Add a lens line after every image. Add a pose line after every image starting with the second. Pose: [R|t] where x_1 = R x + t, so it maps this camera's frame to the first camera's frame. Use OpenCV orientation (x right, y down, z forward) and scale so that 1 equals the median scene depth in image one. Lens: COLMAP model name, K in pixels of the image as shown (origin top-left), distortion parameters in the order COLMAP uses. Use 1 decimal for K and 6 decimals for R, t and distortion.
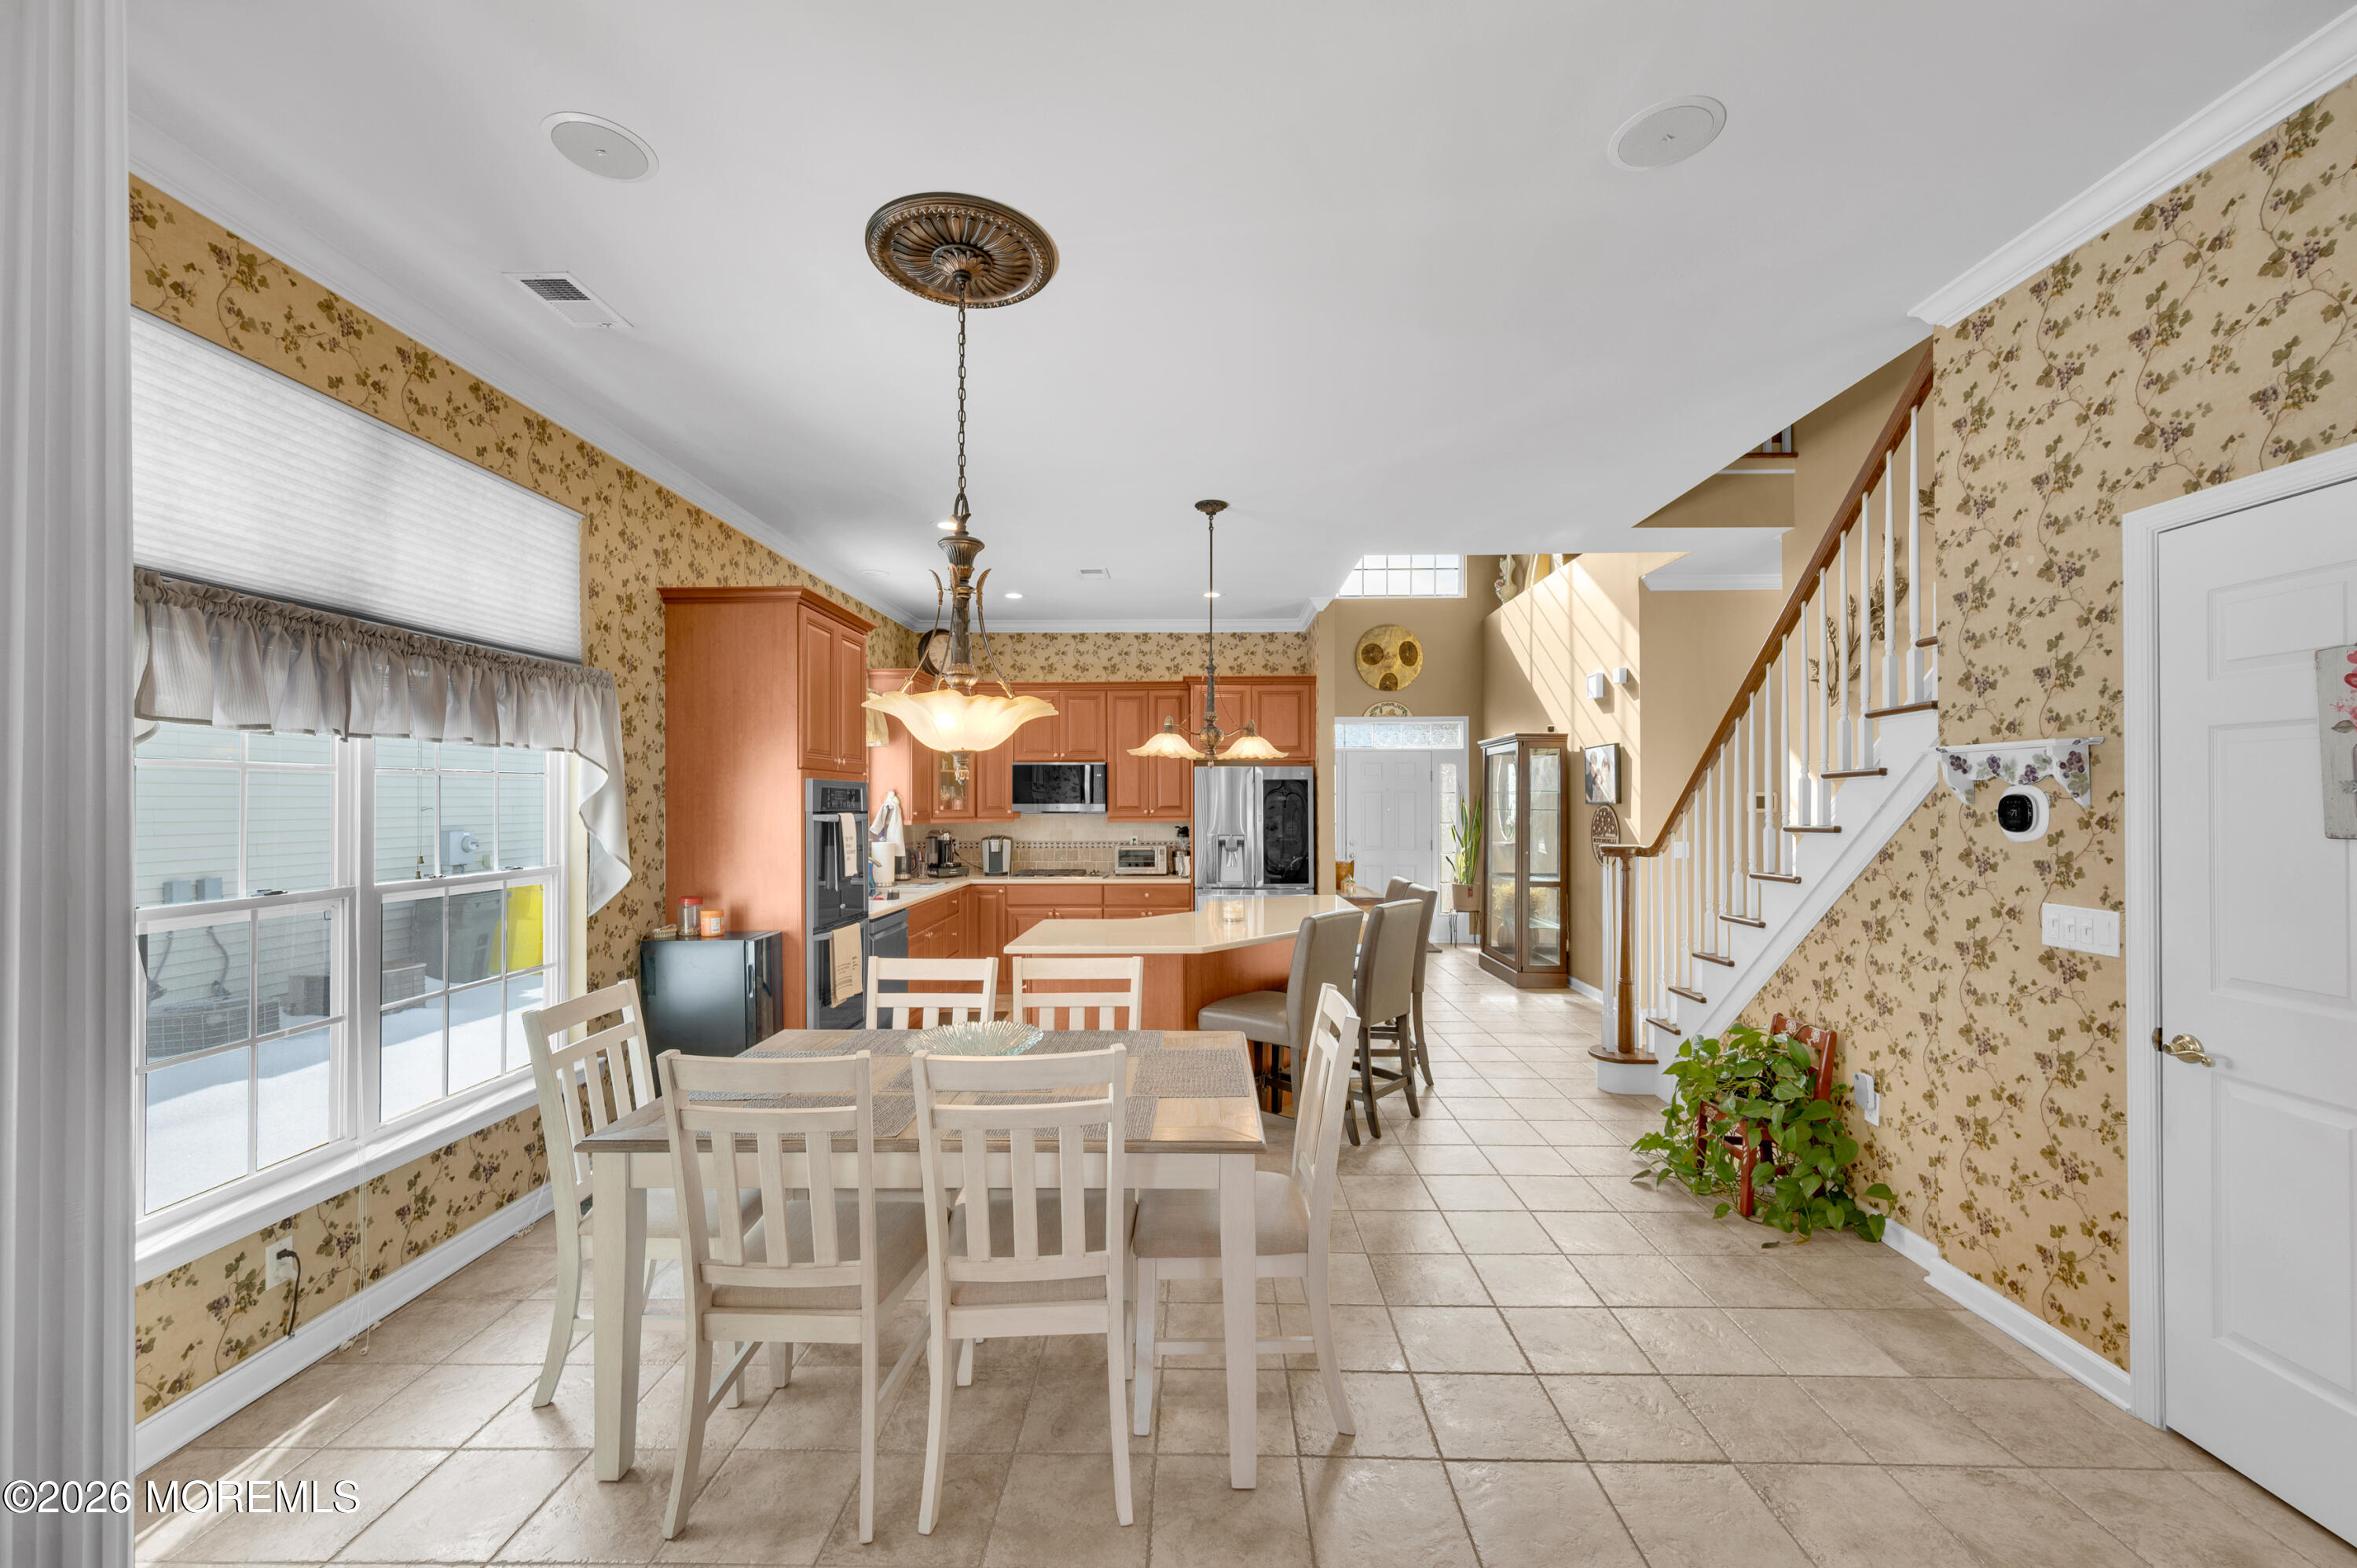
lens RADIAL K [[933.3, 0, 1183.7], [0, 933.3, 790.4], [0, 0, 1]] dist [-0.002677, 0.000504]
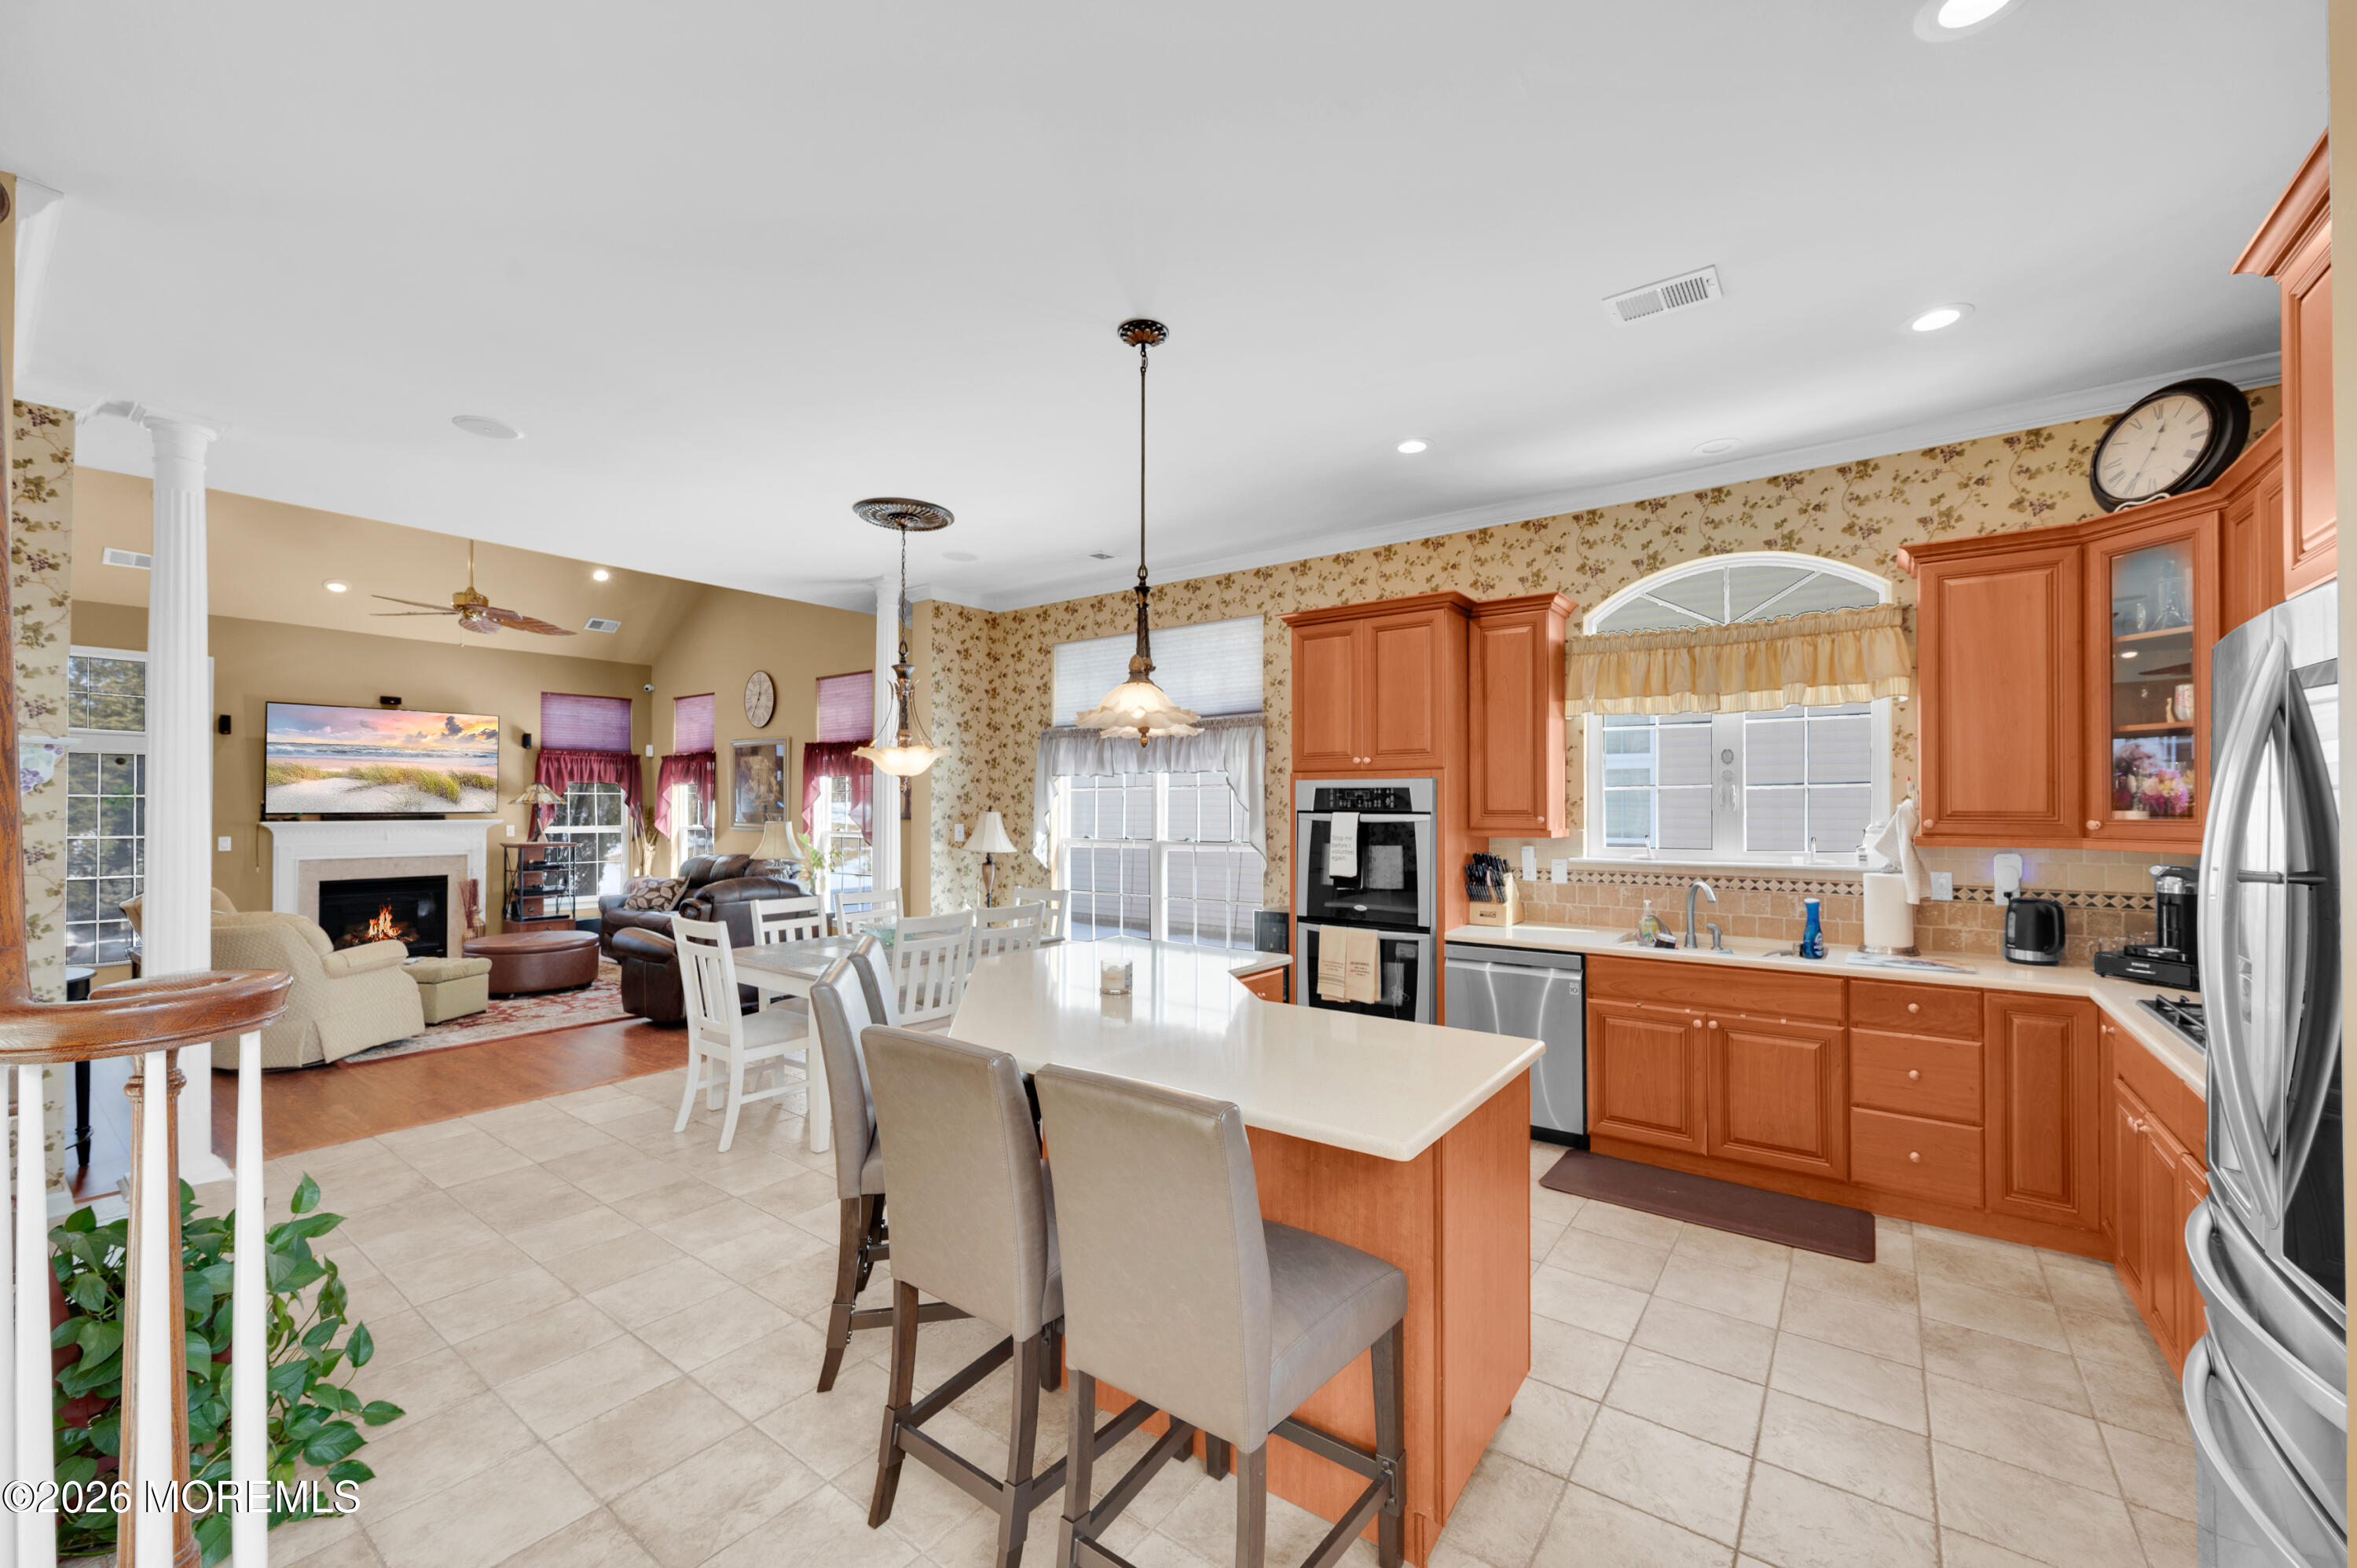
lens RADIAL K [[933.3, 0, 1183.9], [0, 933.3, 792.7], [0, 0, 1]] dist [-0.002677, 0.000504]
pose [[-0.584569, -0.007145, -0.811313, 0.693432], [0.010930, 0.999801, -0.016681, 0.022881], [0.811270, -0.018619, -0.584375, 1.826817]]
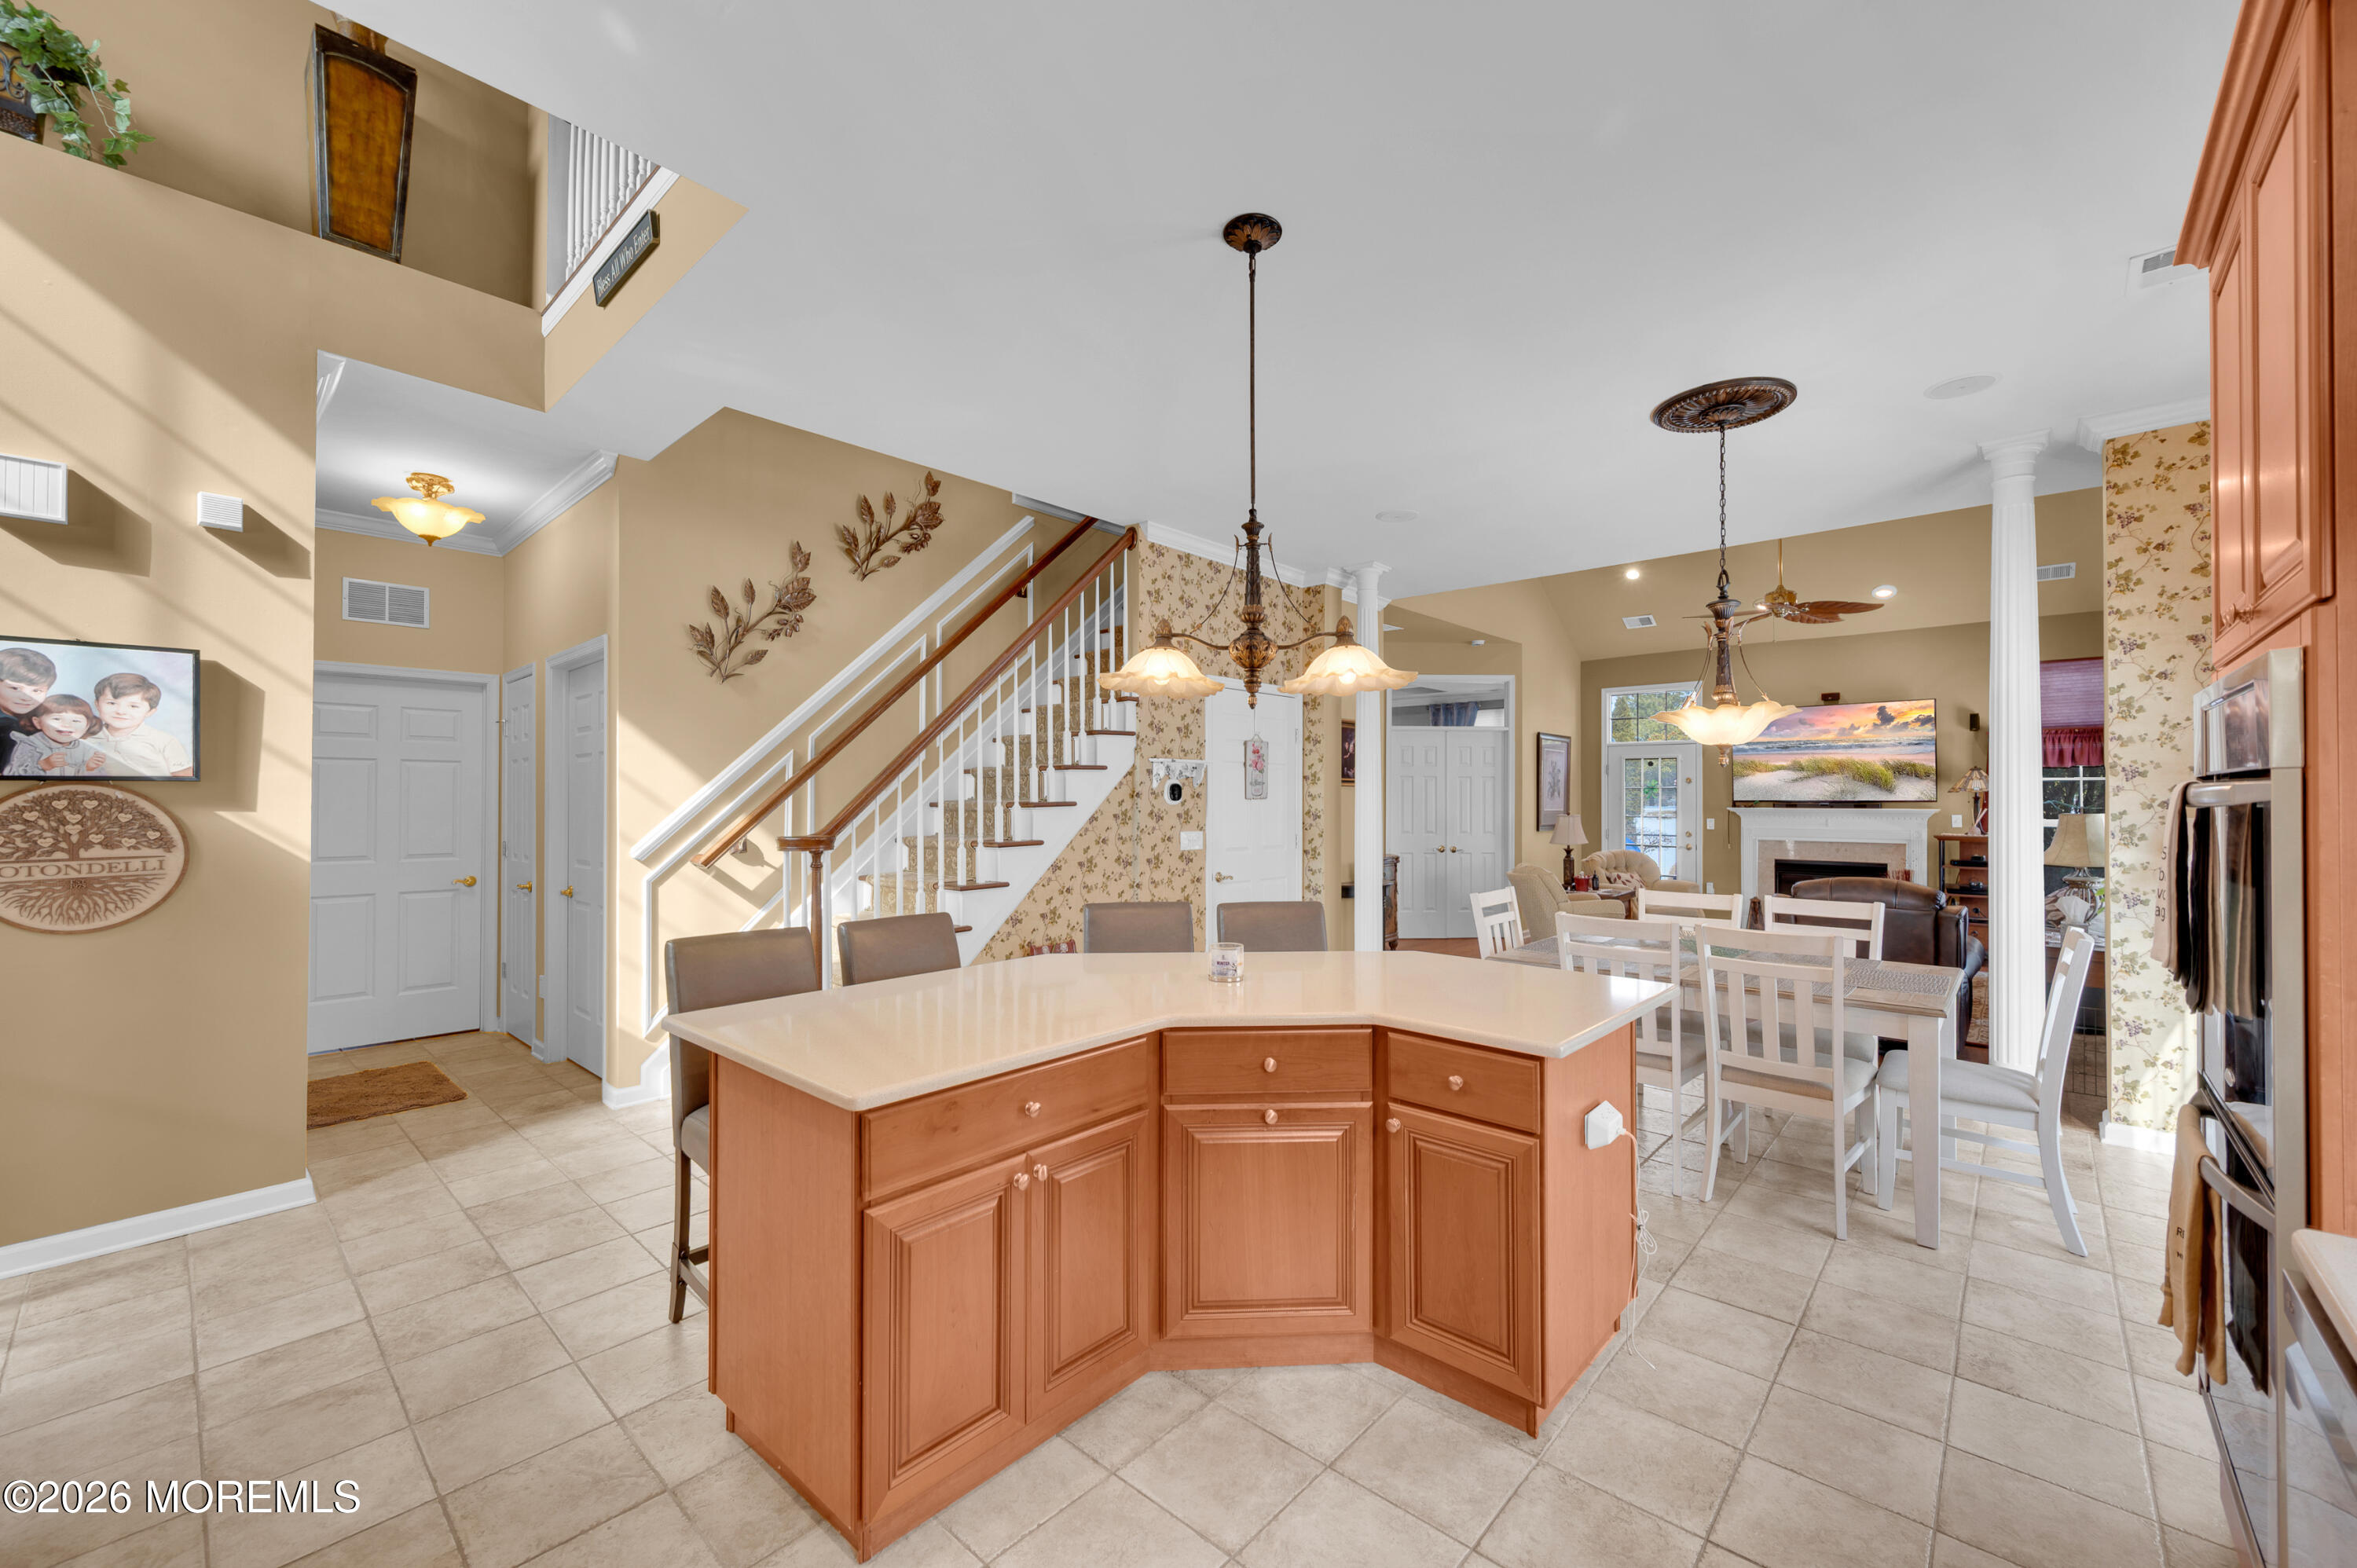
lens RADIAL K [[933.3, 0, 1184.4], [0, 933.3, 785.0], [0, 0, 1]] dist [-0.002677, 0.000504]
pose [[-0.756486, 0.012570, 0.653889, -0.390420], [-0.006303, 0.999629, -0.026508, 0.047233], [-0.653980, -0.024175, -0.756126, 1.899999]]
